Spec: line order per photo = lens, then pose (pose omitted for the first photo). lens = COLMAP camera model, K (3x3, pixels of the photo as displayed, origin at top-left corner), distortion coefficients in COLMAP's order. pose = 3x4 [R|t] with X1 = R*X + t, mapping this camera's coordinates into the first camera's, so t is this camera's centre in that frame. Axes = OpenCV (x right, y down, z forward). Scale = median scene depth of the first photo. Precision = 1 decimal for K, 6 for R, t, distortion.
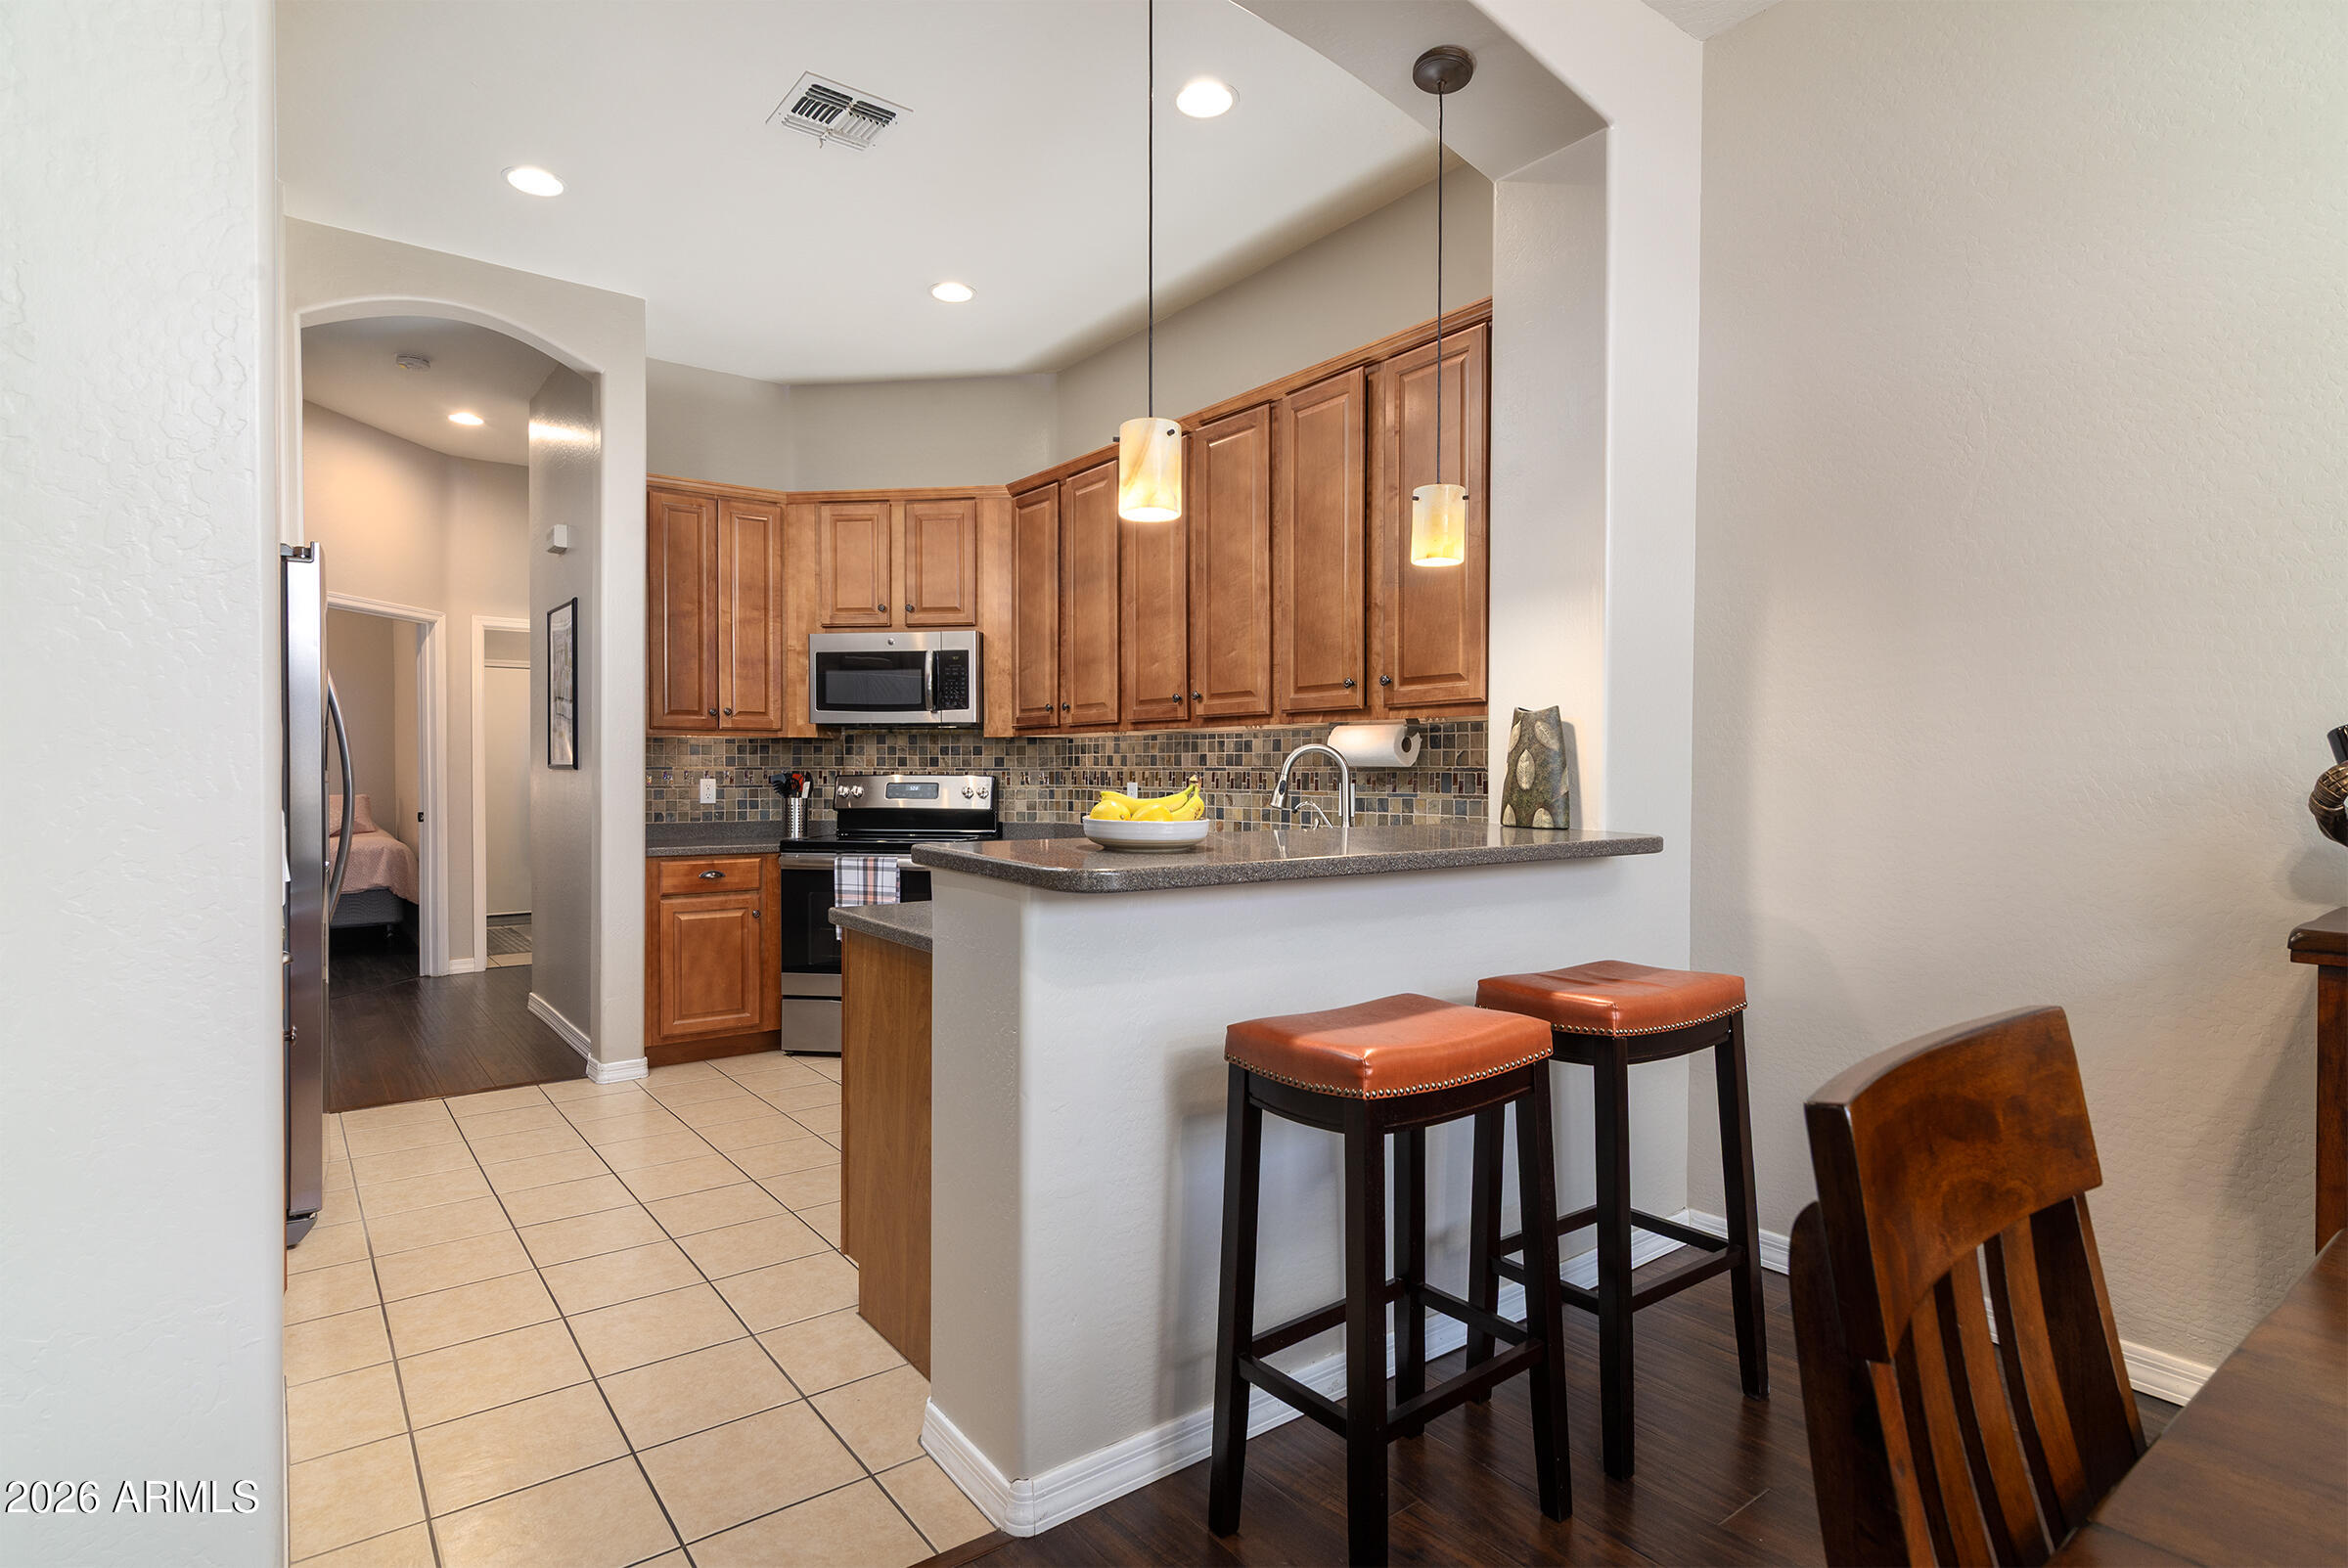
lens RADIAL K [[1153.7, 0, 1187.0], [0, 1153.7, 770.6], [0, 0, 1]] dist [0.016947, -0.001190]
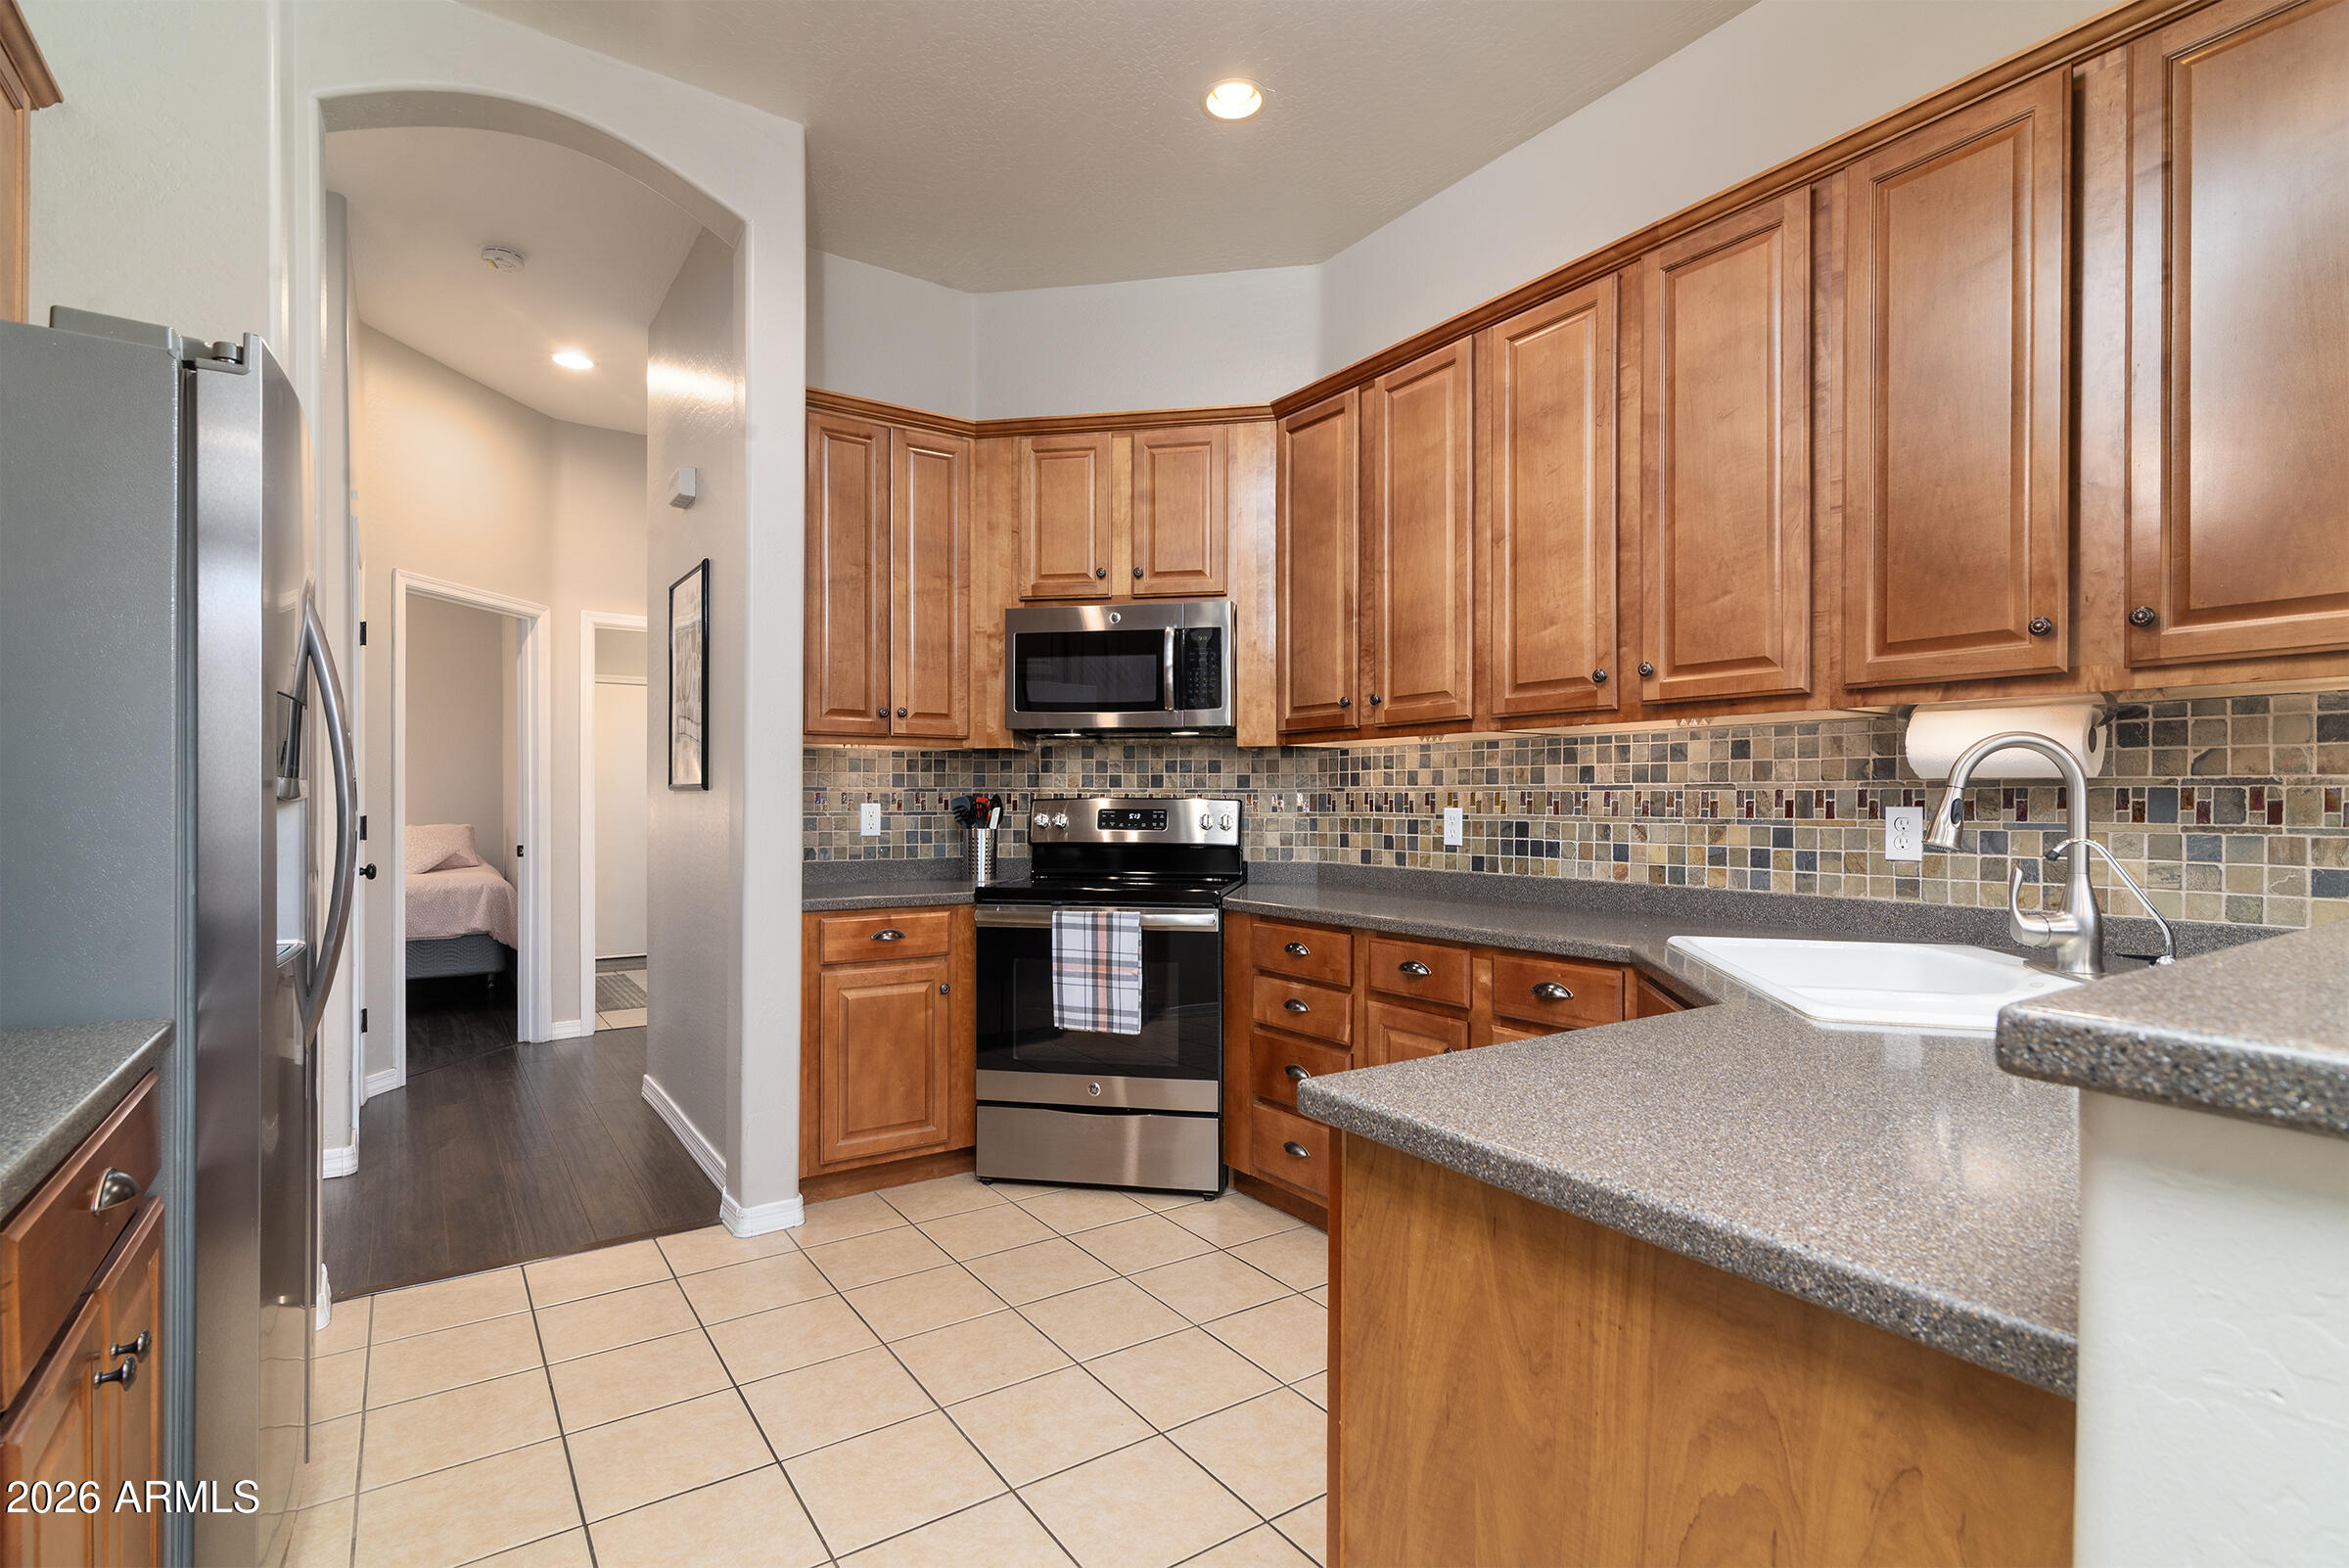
lens RADIAL K [[1100.0, 0, 1168.4], [0, 1100.0, 789.9], [0, 0, 1]] dist [0.015997, 0.000686]
pose [[0.997353, -0.001382, -0.072698, -0.173976], [0.000535, 0.999932, -0.011672, 0.006971], [0.072709, 0.011602, 0.997286, 0.305474]]
